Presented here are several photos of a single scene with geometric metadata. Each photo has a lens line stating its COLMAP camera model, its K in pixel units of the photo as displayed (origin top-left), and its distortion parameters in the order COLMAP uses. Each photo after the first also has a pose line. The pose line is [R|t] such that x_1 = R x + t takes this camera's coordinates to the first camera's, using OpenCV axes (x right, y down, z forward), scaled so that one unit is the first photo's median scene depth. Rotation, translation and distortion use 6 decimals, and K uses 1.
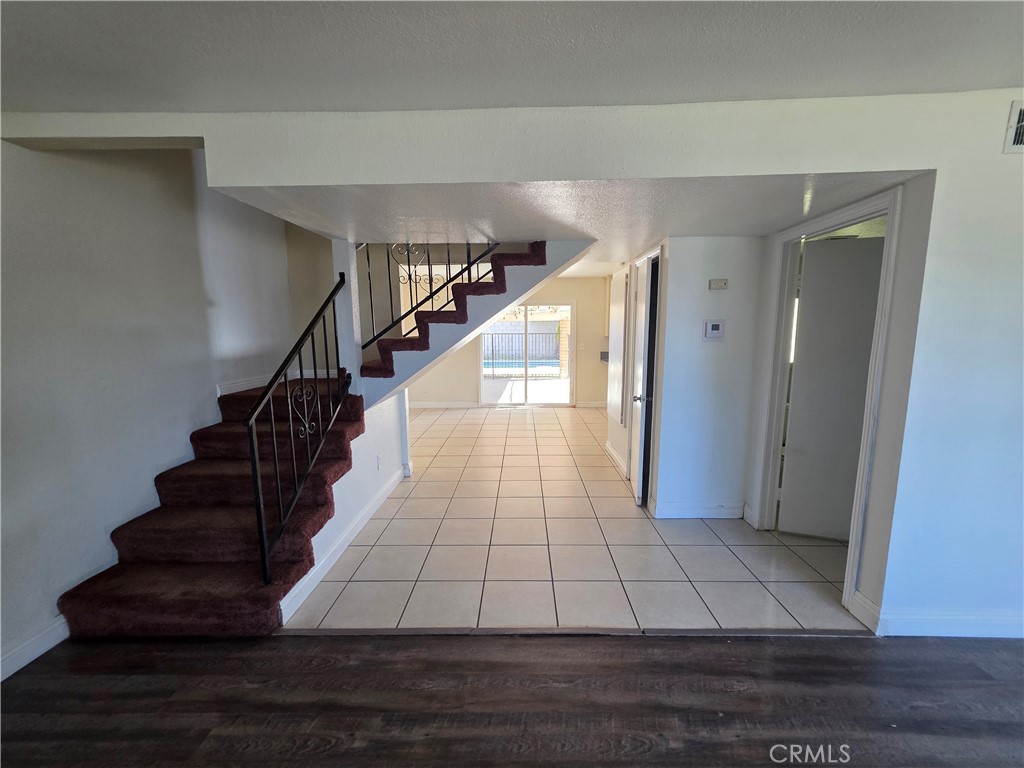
lens RADIAL K [[409.1, 0, 513.8], [0, 409.1, 381.9], [0, 0, 1]] dist [0.003304, 0.000367]
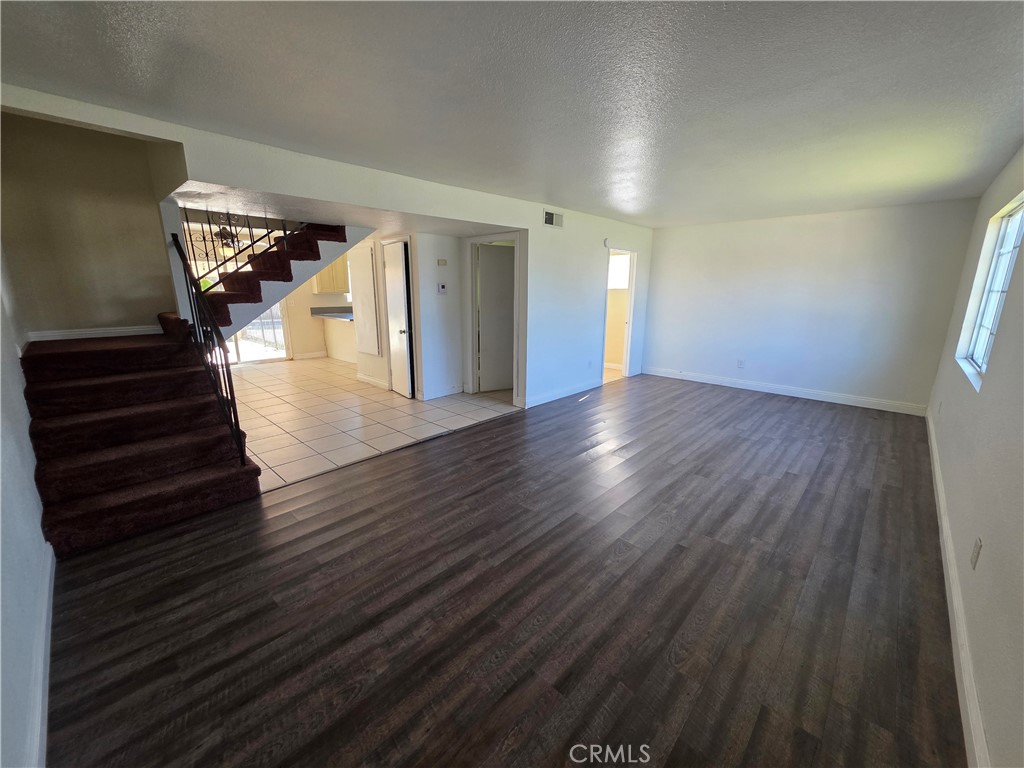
lens RADIAL K [[409.1, 0, 516.8], [0, 409.1, 382.8], [0, 0, 1]] dist [0.003304, 0.000367]
pose [[0.670152, -0.159318, 0.724923, -0.694048], [0.087194, 0.986827, 0.136271, 0.068812], [-0.737084, -0.028114, 0.675216, -0.483421]]
